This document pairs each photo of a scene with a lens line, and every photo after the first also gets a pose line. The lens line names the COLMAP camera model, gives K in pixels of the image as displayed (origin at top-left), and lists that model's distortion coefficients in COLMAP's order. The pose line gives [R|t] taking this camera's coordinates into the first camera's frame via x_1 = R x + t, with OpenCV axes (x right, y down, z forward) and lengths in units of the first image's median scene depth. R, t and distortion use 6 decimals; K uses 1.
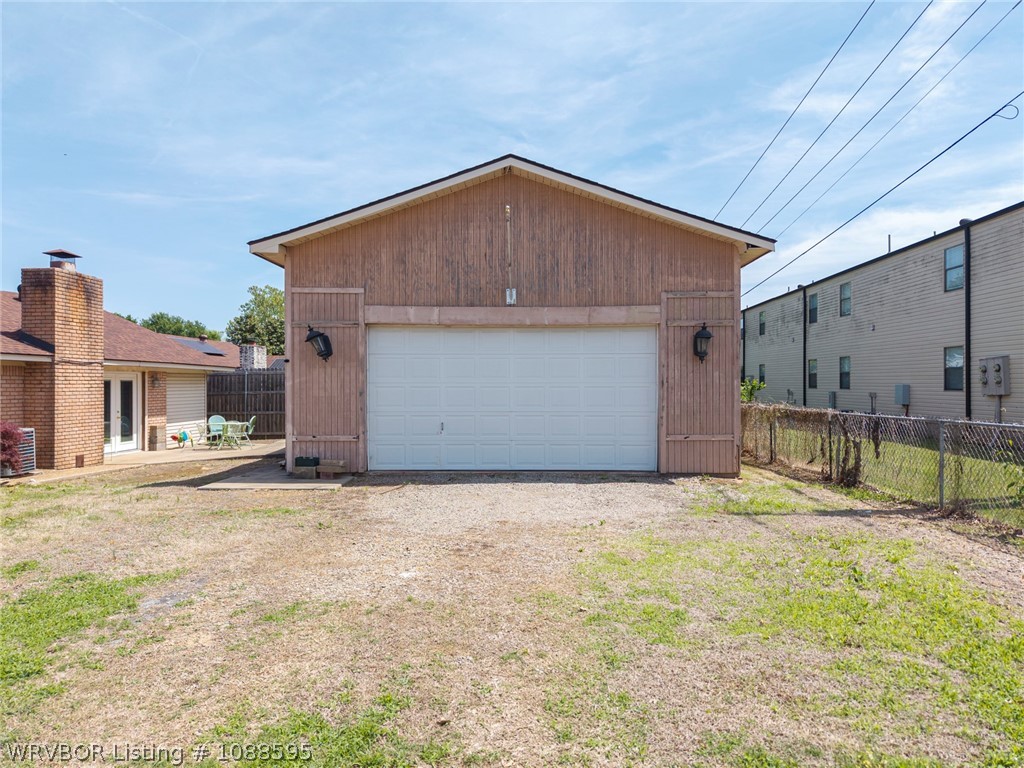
lens RADIAL K [[685.4, 0, 512.0], [0, 685.4, 384.0], [0, 0, 1]] dist [0.046038, -0.053746]
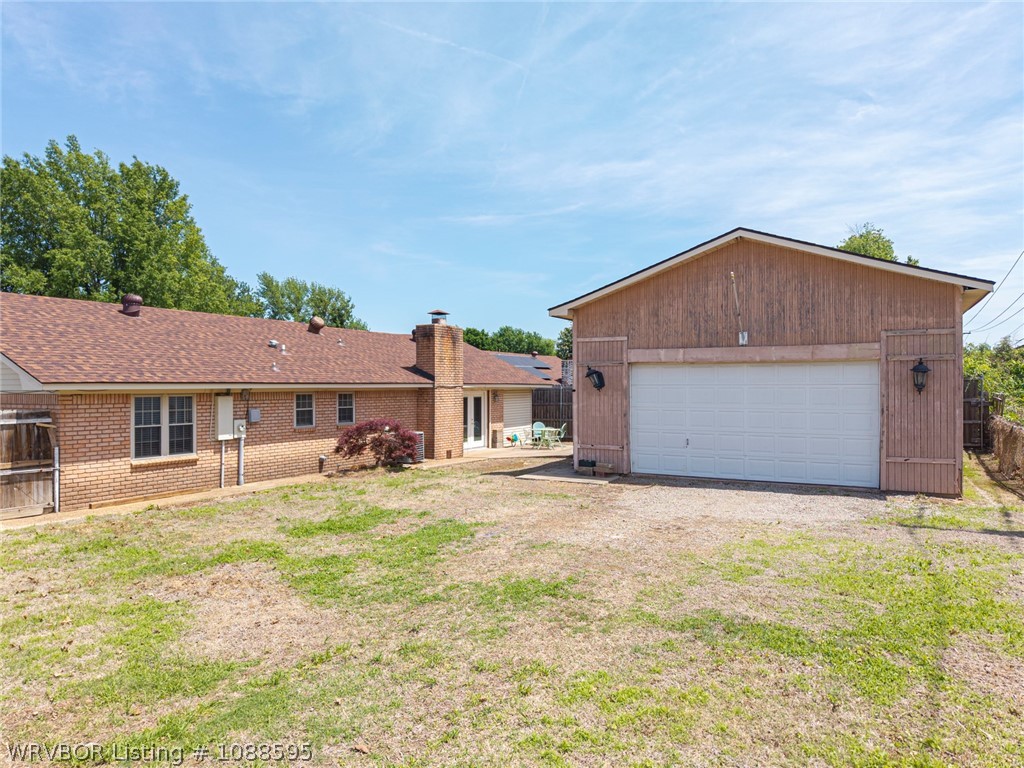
lens RADIAL K [[685.4, 0, 512.0], [0, 685.4, 384.0], [0, 0, 1]] dist [0.046038, -0.053746]
pose [[0.893628, -0.001286, -0.448807, 0.184165], [0.001527, 0.999999, 0.000174, -0.046786], [0.448806, -0.000841, 0.893629, -0.298594]]
